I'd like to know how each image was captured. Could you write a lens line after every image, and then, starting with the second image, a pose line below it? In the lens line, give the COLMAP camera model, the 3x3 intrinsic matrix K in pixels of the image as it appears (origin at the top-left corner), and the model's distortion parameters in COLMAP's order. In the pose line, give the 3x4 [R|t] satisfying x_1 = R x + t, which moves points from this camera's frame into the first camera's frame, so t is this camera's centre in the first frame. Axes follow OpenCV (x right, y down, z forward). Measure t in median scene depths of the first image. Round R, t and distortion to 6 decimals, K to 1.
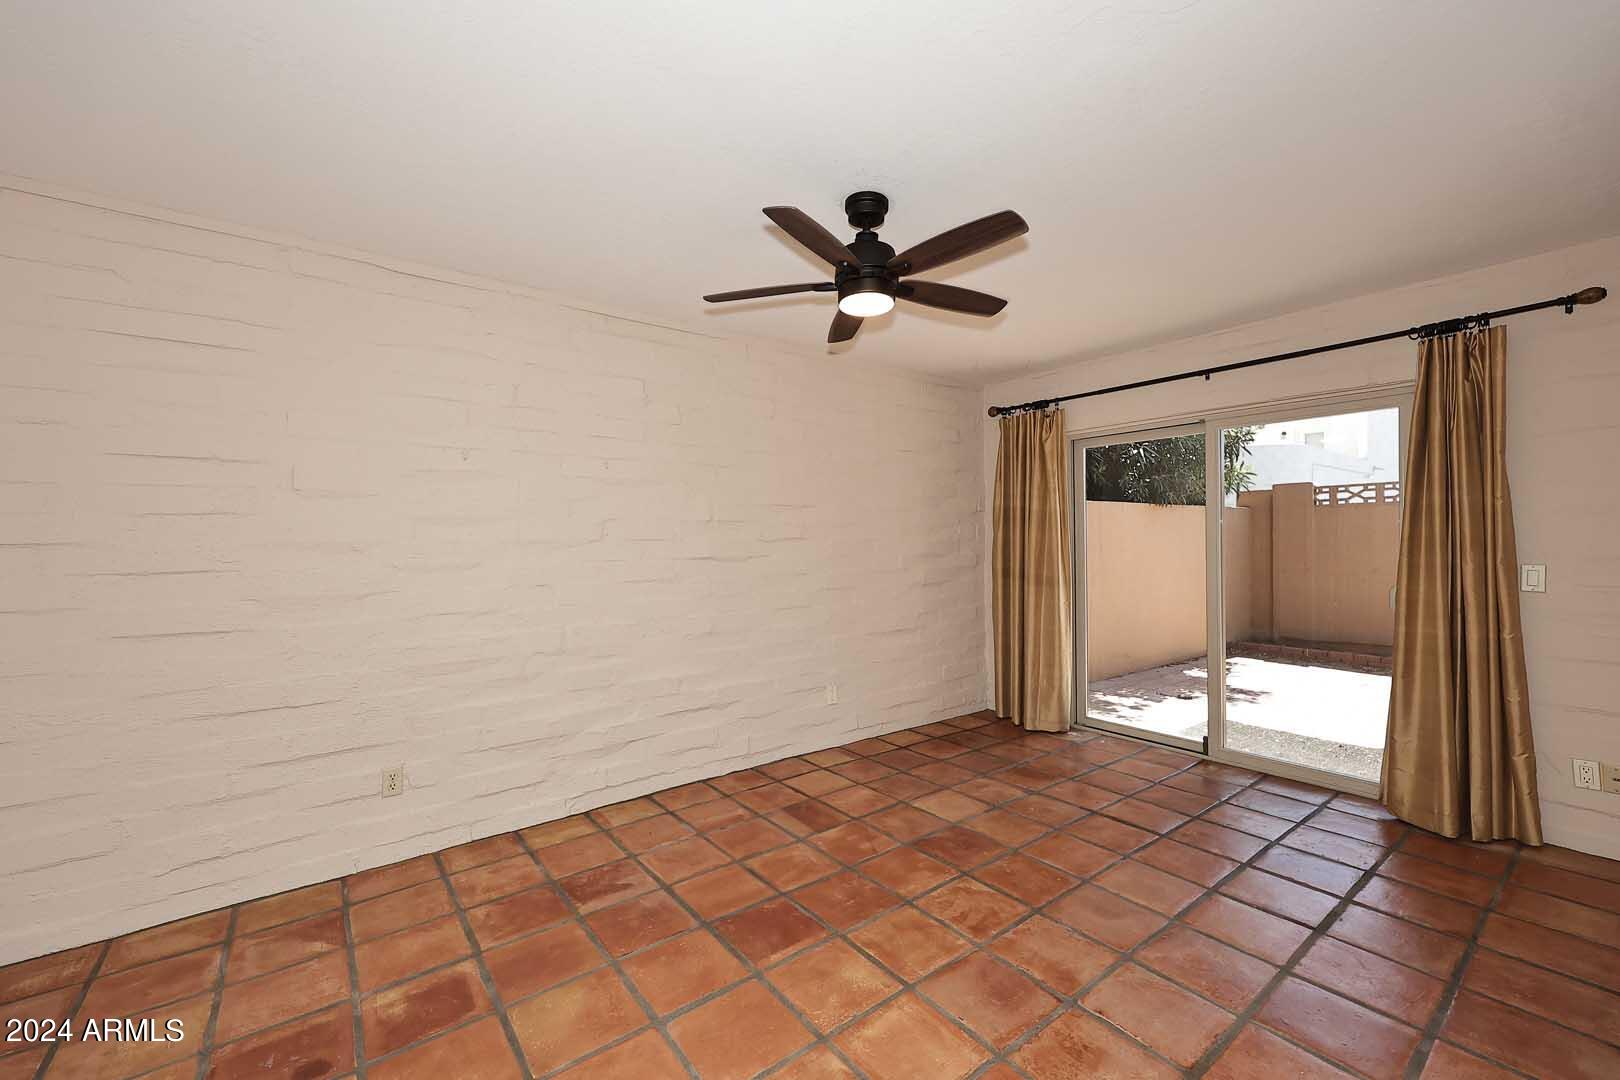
lens RADIAL K [[653.1, 0, 810.0], [0, 653.1, 544.6], [0, 0, 1]] dist [-0.000163, 0.000041]
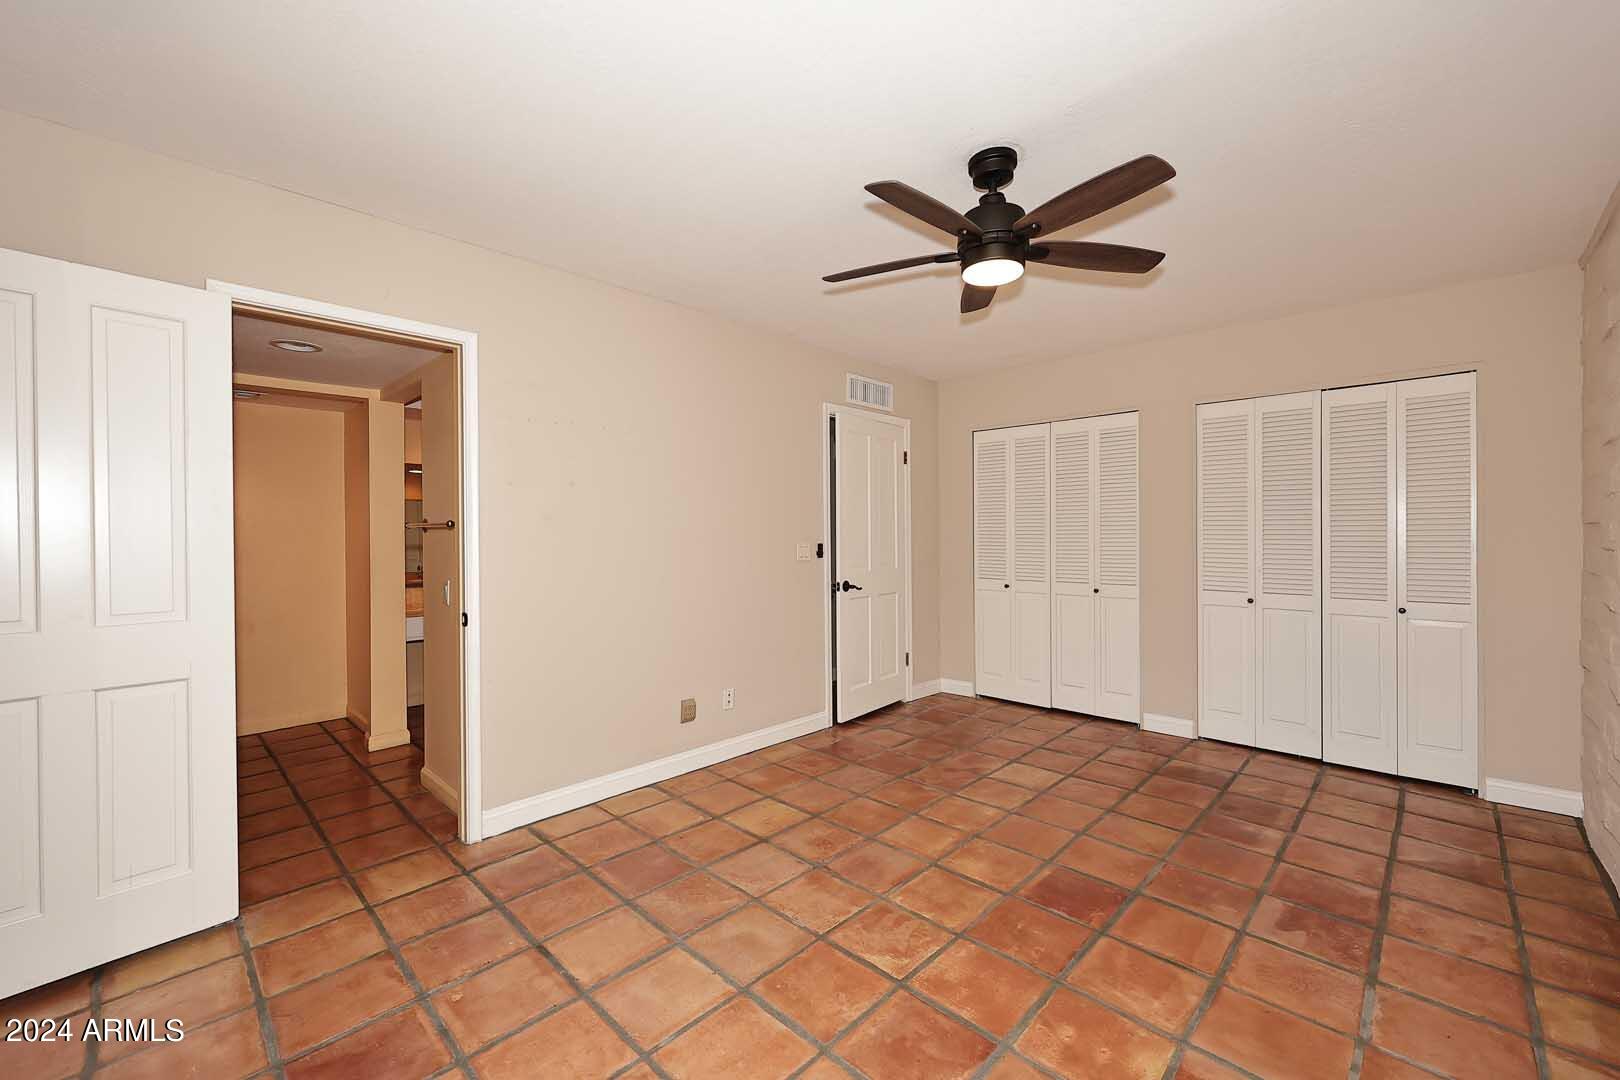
lens RADIAL K [[653.1, 0, 810.0], [0, 653.1, 544.6], [0, 0, 1]] dist [-0.000163, 0.000041]
pose [[-0.989619, 0.019449, -0.142396, 0.479939], [0.016404, 0.999612, 0.022527, -0.009547], [0.142778, 0.019958, -0.989553, 1.882462]]
